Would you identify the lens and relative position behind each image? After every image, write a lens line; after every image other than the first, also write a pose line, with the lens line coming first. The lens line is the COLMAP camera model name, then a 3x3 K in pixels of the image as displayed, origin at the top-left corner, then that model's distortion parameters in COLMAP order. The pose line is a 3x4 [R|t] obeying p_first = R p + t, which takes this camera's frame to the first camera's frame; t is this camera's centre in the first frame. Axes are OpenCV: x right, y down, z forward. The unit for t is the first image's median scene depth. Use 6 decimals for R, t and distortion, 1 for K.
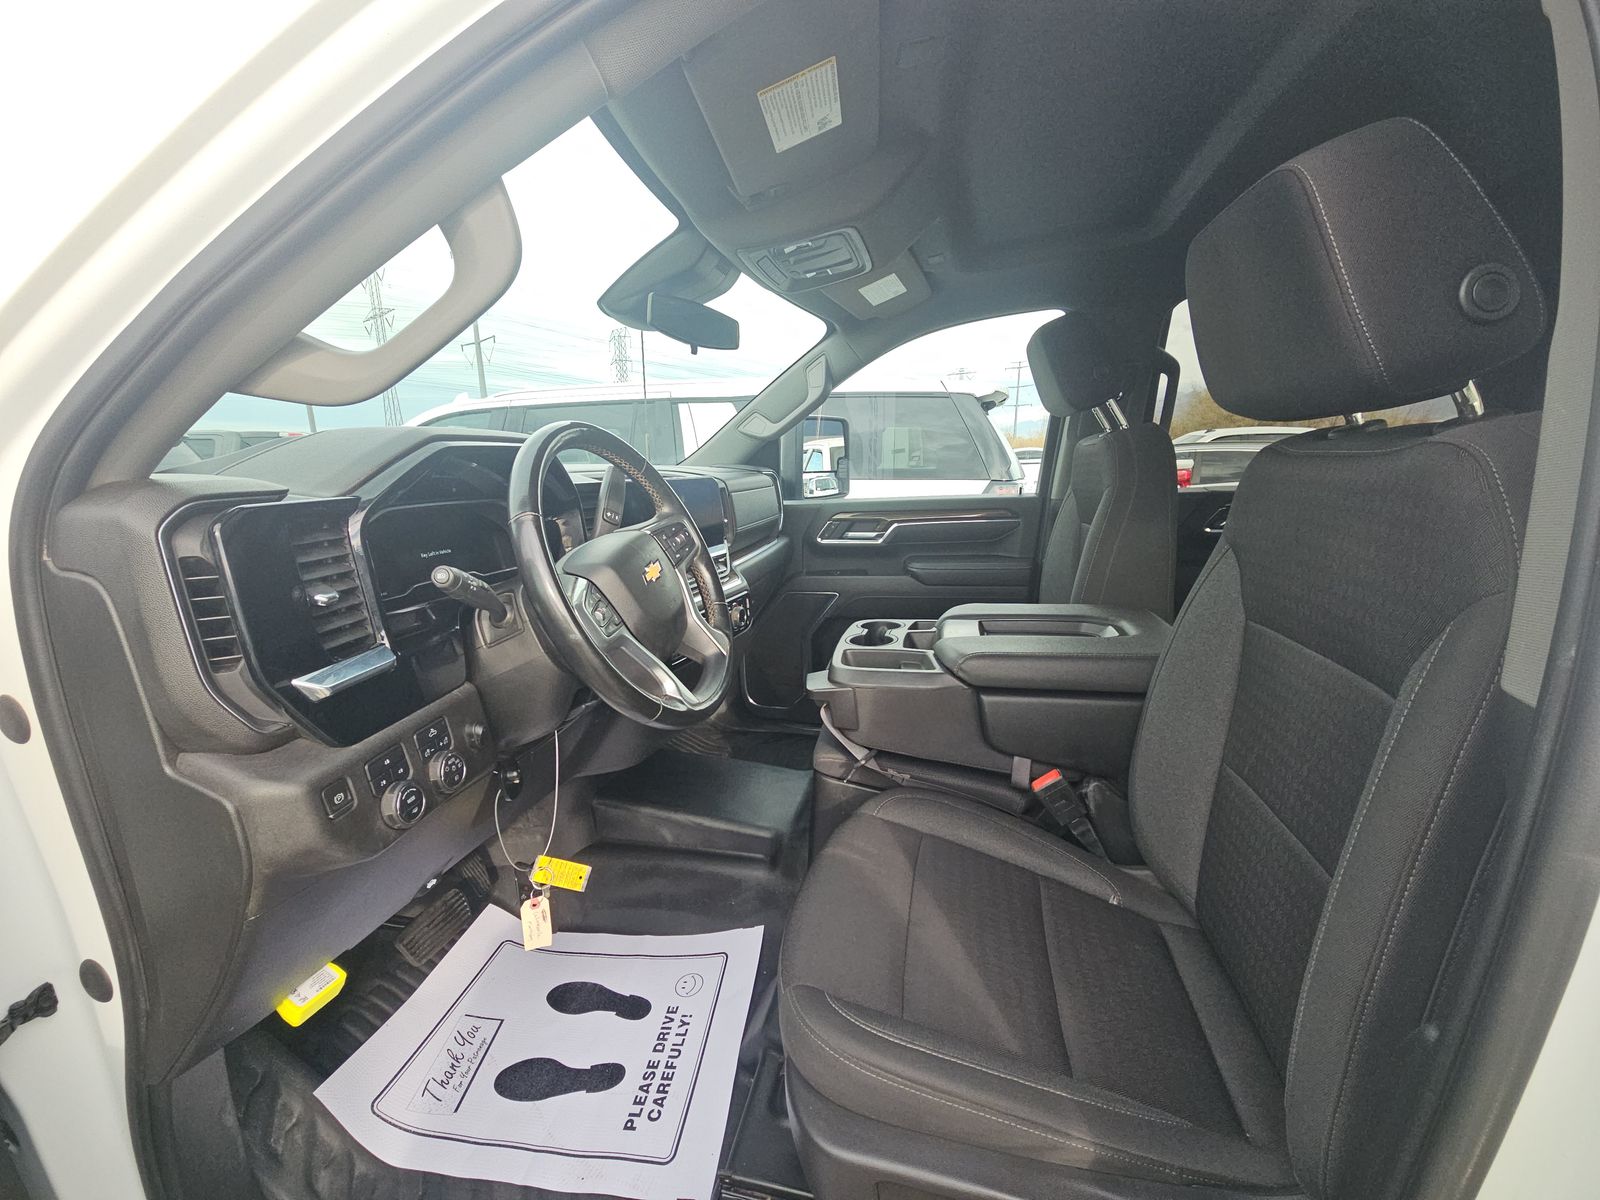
lens RADIAL K [[647.1, 0, 799.1], [0, 647.1, 611.1], [0, 0, 1]] dist [0.022574, -0.018567]
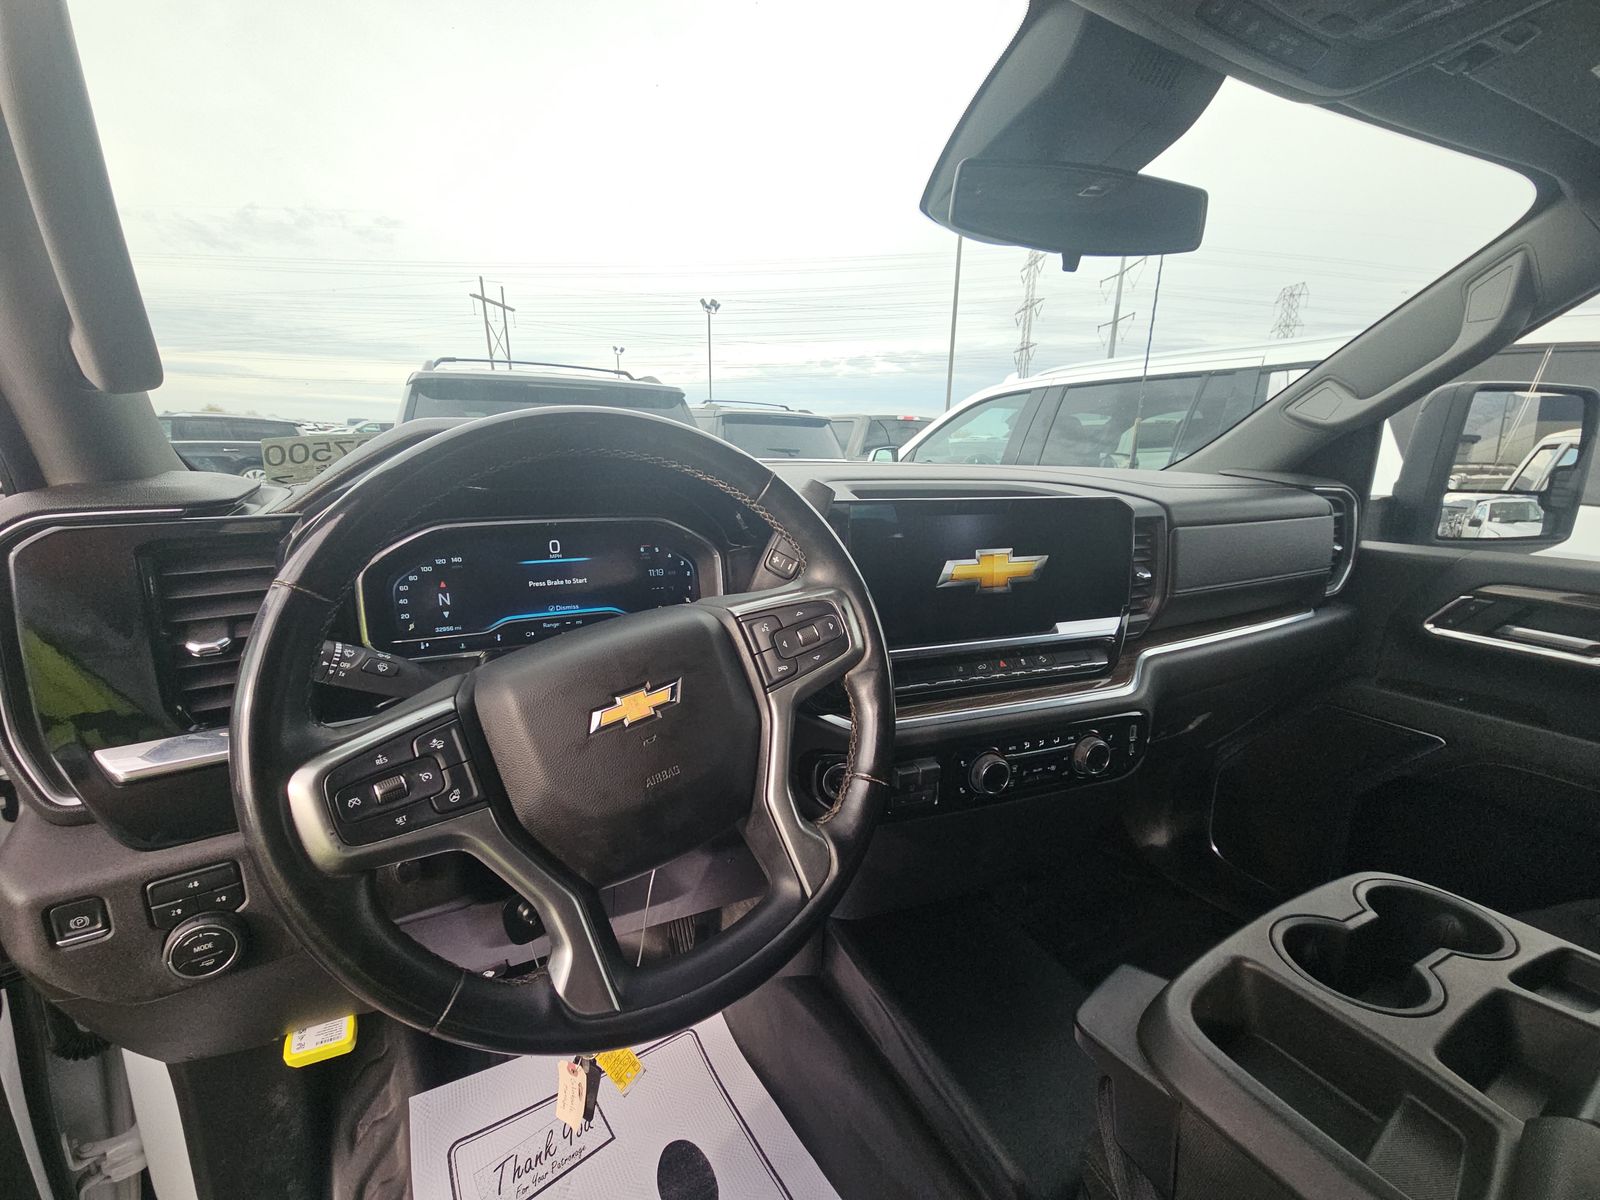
lens RADIAL K [[647.1, 0, 799.1], [0, 647.1, 611.1], [0, 0, 1]] dist [0.022574, -0.018567]
pose [[0.650543, 0.215876, -0.728142, 0.127360], [-0.196576, 0.973941, 0.113123, -0.133562], [0.733588, 0.069544, 0.676027, 0.464510]]
